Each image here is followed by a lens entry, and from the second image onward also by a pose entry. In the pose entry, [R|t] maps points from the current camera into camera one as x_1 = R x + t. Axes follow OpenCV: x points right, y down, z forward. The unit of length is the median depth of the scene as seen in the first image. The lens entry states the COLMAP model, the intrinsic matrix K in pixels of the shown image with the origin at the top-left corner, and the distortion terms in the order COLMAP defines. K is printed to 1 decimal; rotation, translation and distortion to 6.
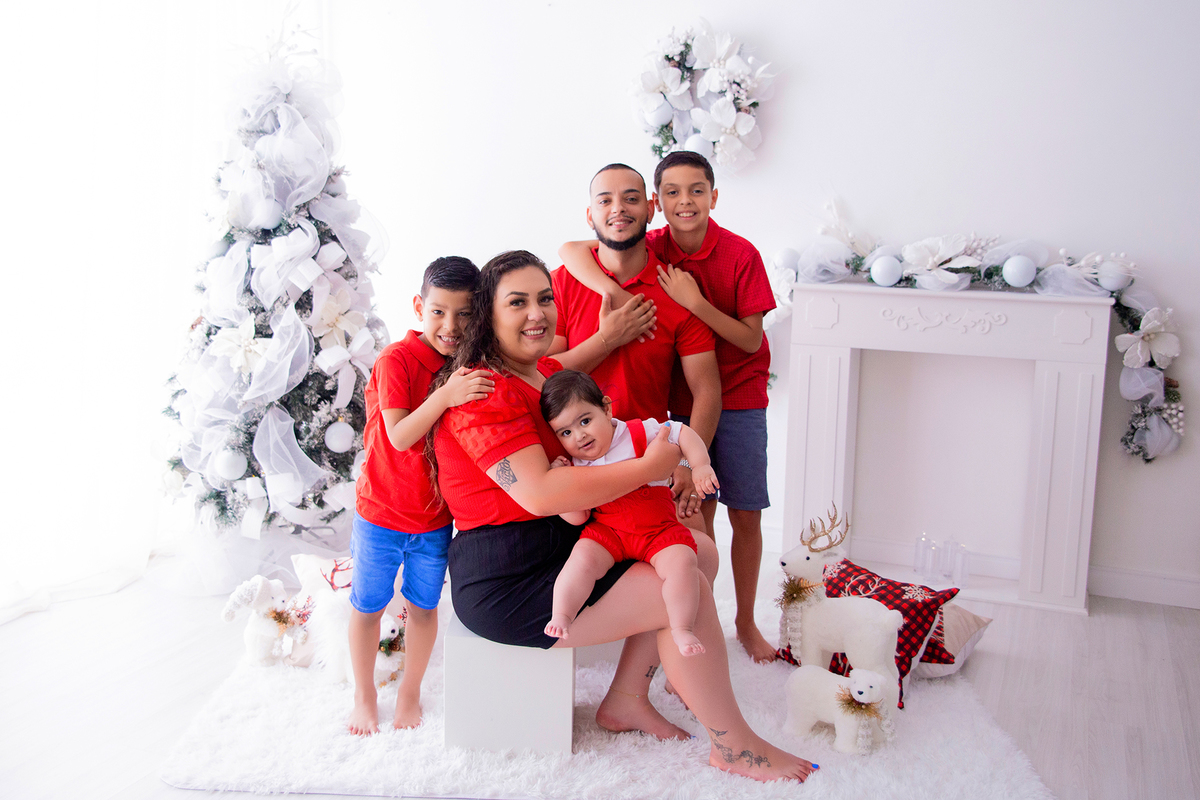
lens RADIAL K [[1277.8, 0, 539.8], [0, 1277.8, 366.8], [0, 0, 1]] dist [-0.040535, 0.000000]
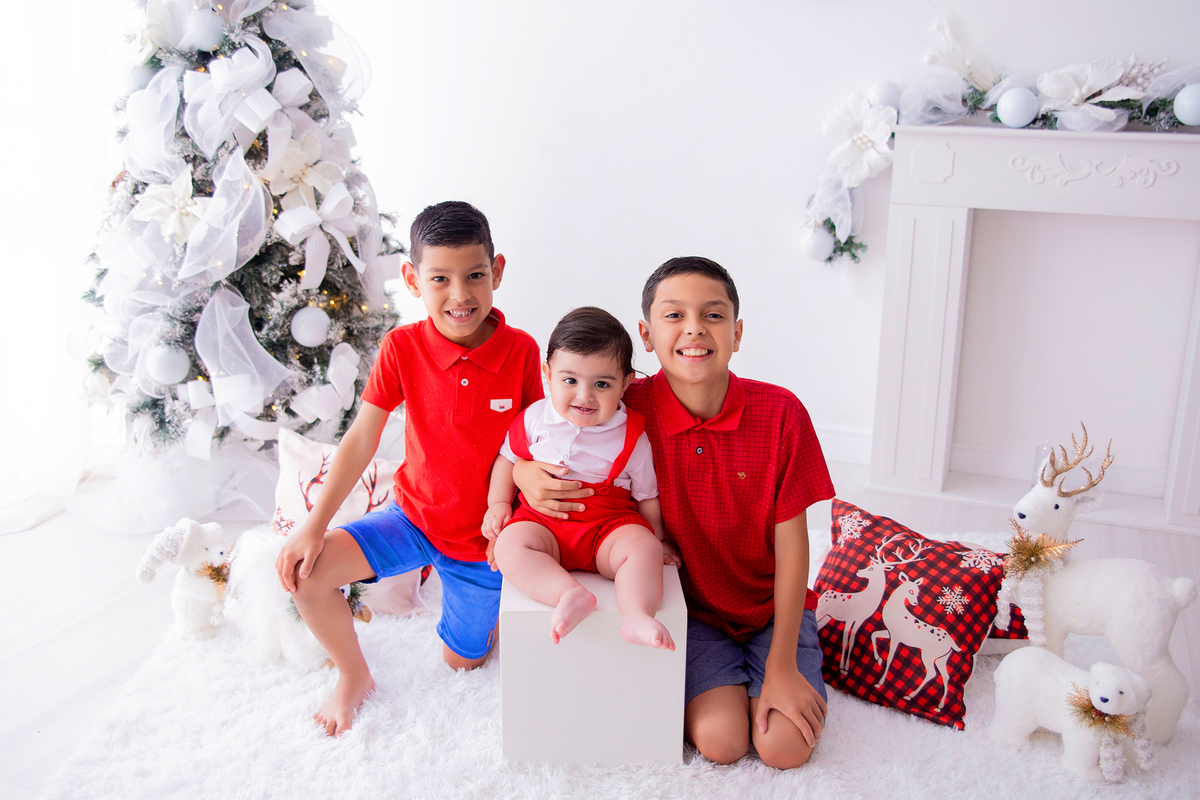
lens RADIAL K [[1190.3, 0, 598.0], [0, 1190.3, 403.3], [0, 0, 1]] dist [-0.036088, 0.000000]
pose [[0.999492, -0.009385, 0.030464, -0.006045], [0.005629, 0.992621, 0.121124, 0.015191], [-0.031376, -0.120891, 0.992170, 0.279367]]
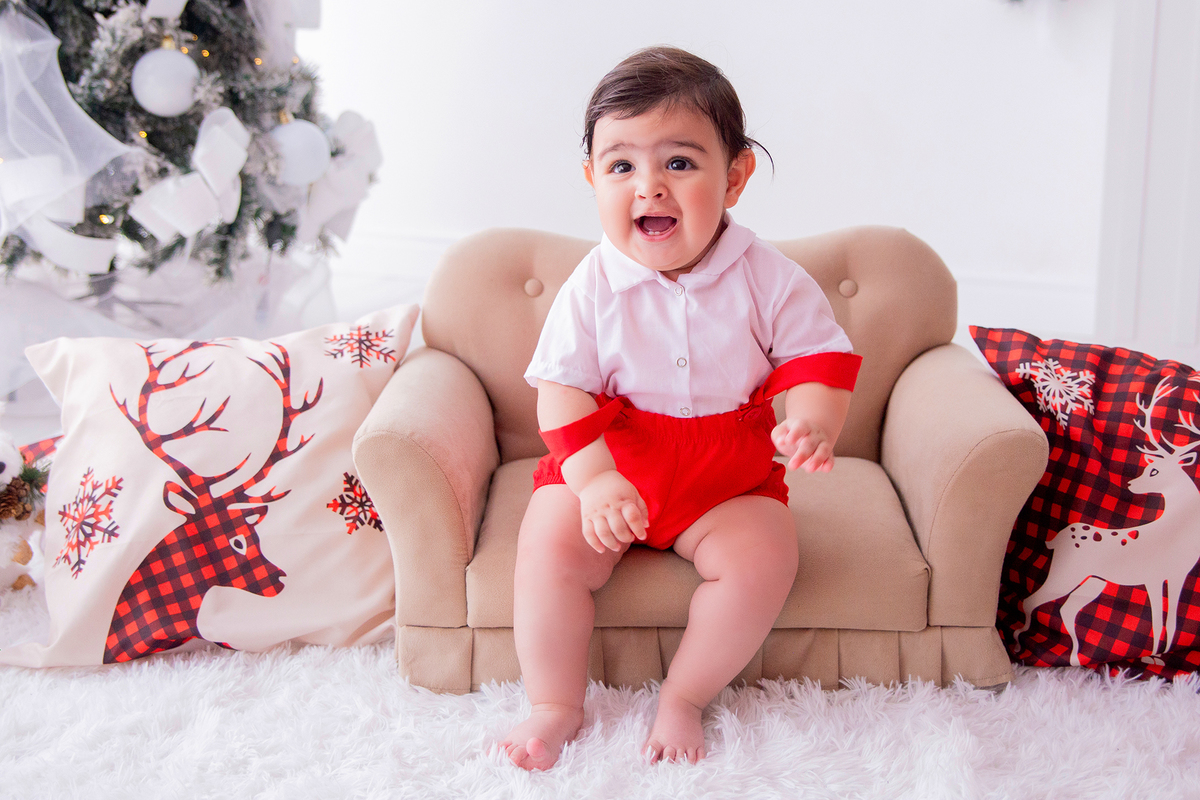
lens RADIAL K [[1636.0, 0, 642.5], [0, 1636.0, 302.2], [0, 0, 1]] dist [0.036035, 0.000000]
pose [[0.999165, -0.020099, 0.035568, -0.007932], [0.017888, 0.997952, 0.061419, 0.101267], [-0.036730, -0.060731, 0.997478, 0.399528]]
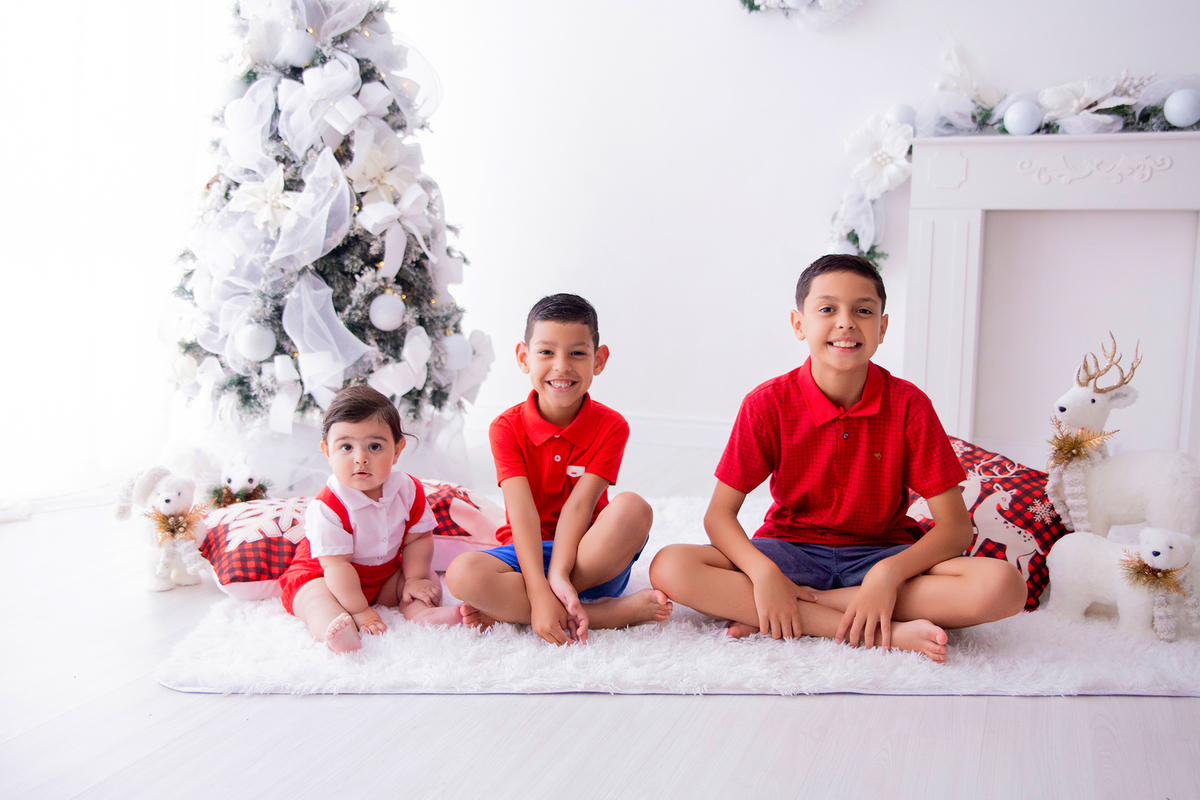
lens RADIAL K [[1170.4, 0, 597.7], [0, 1170.4, 402.6], [0, 0, 1]] dist [-0.010305, 0.000000]
pose [[0.998968, -0.011411, 0.043954, -0.053432], [0.011798, 0.999894, -0.008545, 0.122985], [-0.043852, 0.009055, 0.998997, 0.228005]]
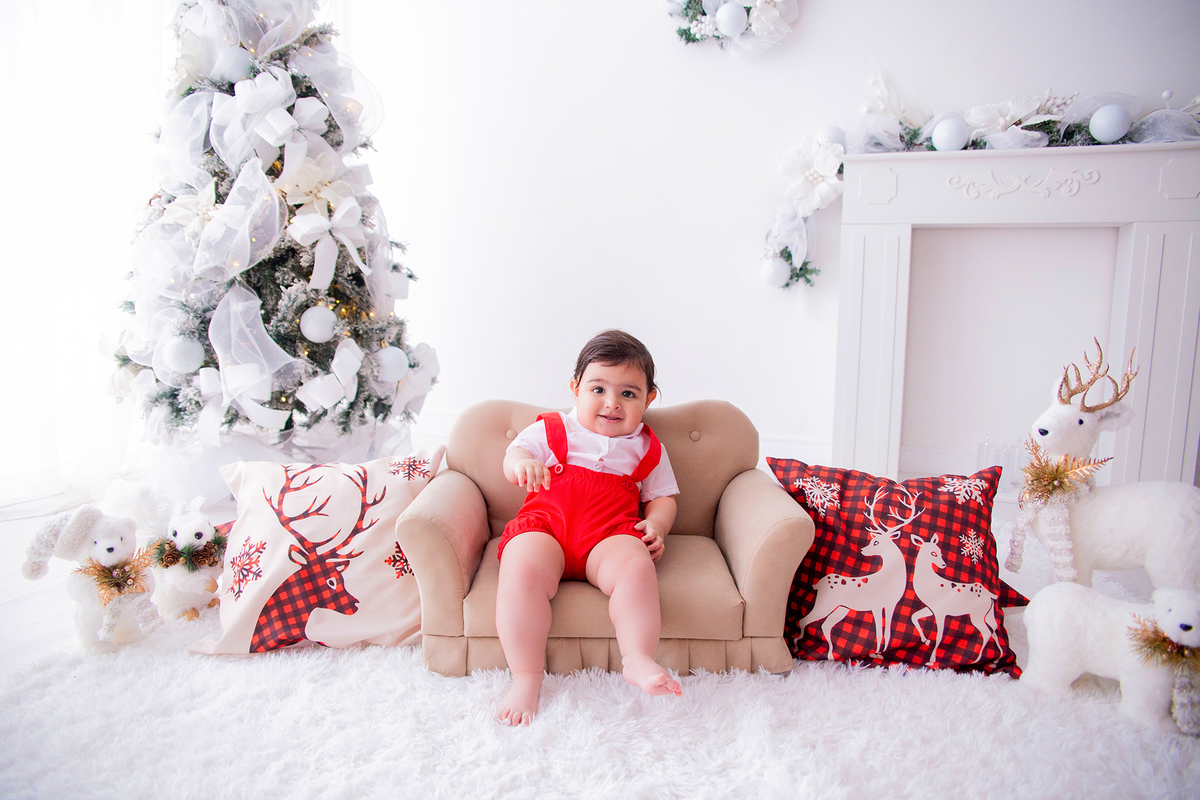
lens RADIAL K [[826.1, 0, 595.4], [0, 826.1, 398.8], [0, 0, 1]] dist [-0.081581, 0.034022]
pose [[0.999199, -0.011532, 0.038317, 0.002724], [0.011993, 0.999858, -0.011808, 0.112693], [-0.038175, 0.012258, 0.999196, 0.459913]]
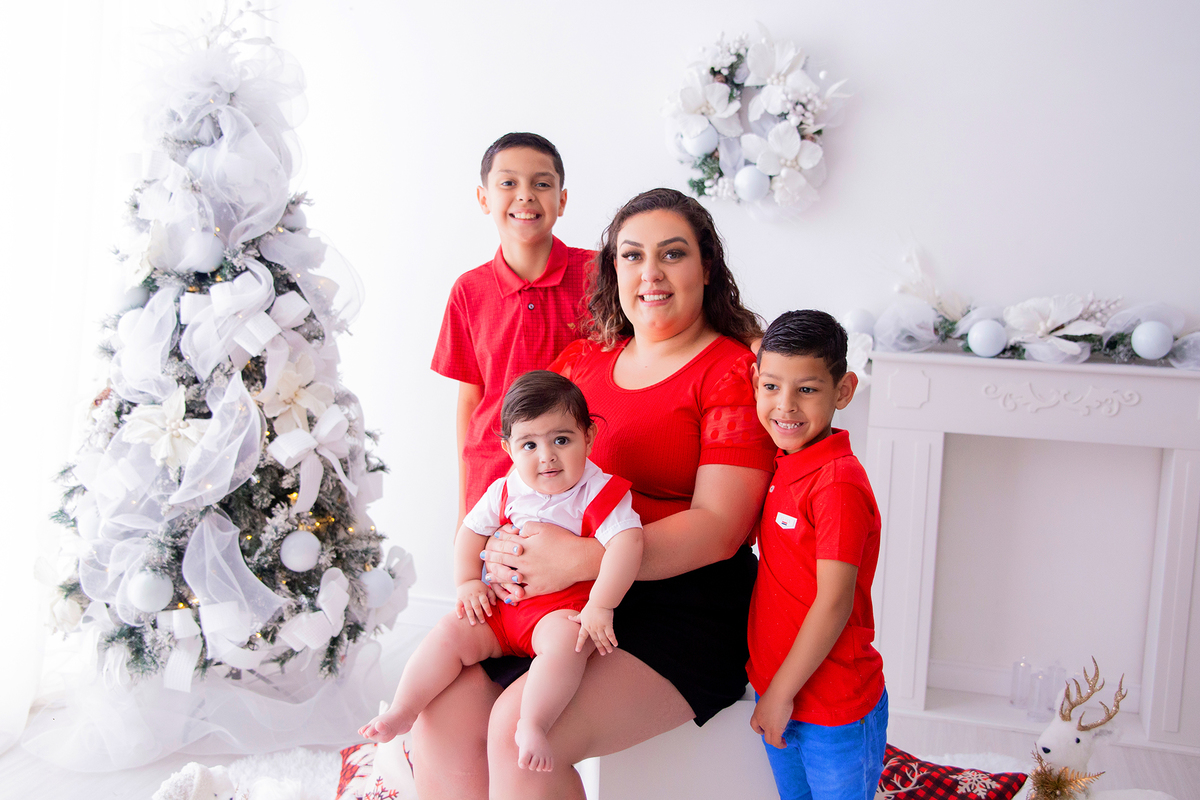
lens RADIAL K [[1268.2, 0, 607.7], [0, 1268.2, 397.9], [0, 0, 1]] dist [-0.021478, 0.000000]
pose [[0.990643, 0.005361, 0.136376, -0.079981], [-0.002065, 0.999703, -0.024302, -0.017090], [-0.136466, 0.023793, 0.990359, 0.236698]]
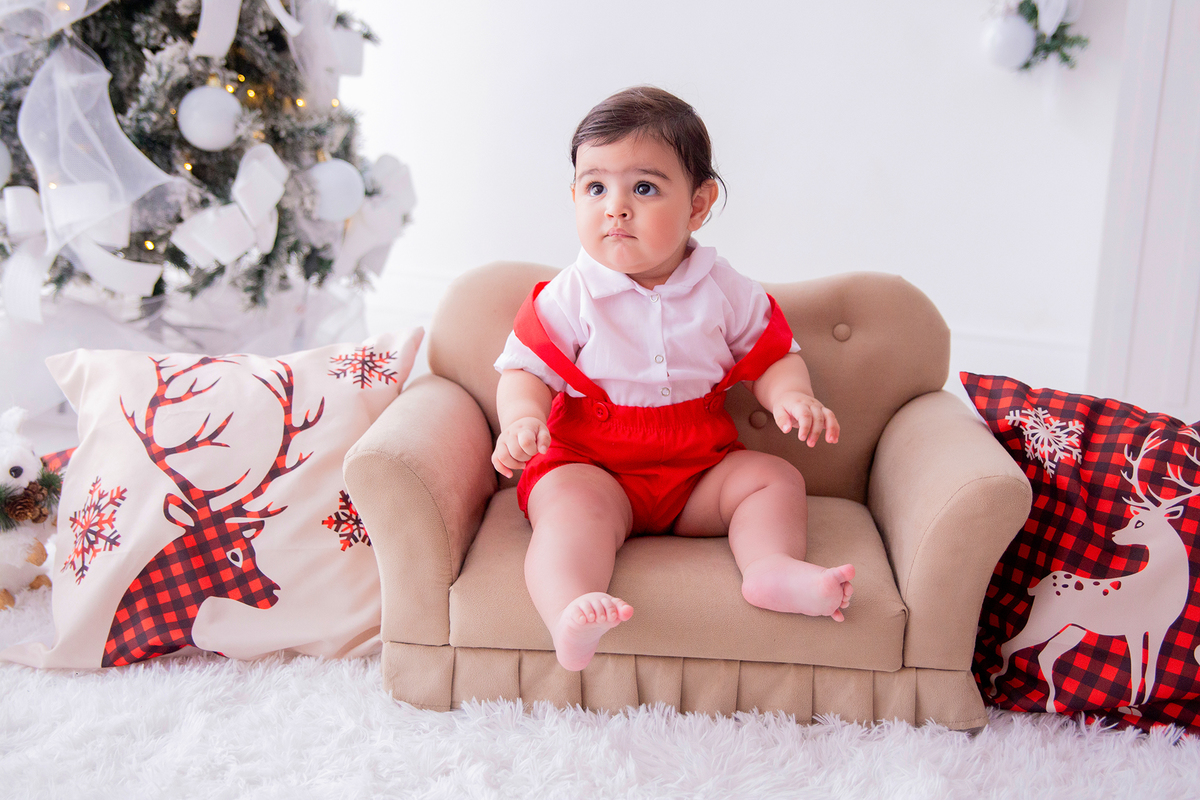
lens RADIAL K [[1452.3, 0, 617.1], [0, 1452.3, 388.3], [0, 0, 1]] dist [0.048836, 0.000000]
pose [[0.999811, 0.017992, -0.007424, 0.004513], [-0.017297, 0.996245, 0.084839, 0.108327], [0.008922, -0.084695, 0.996367, 0.437613]]
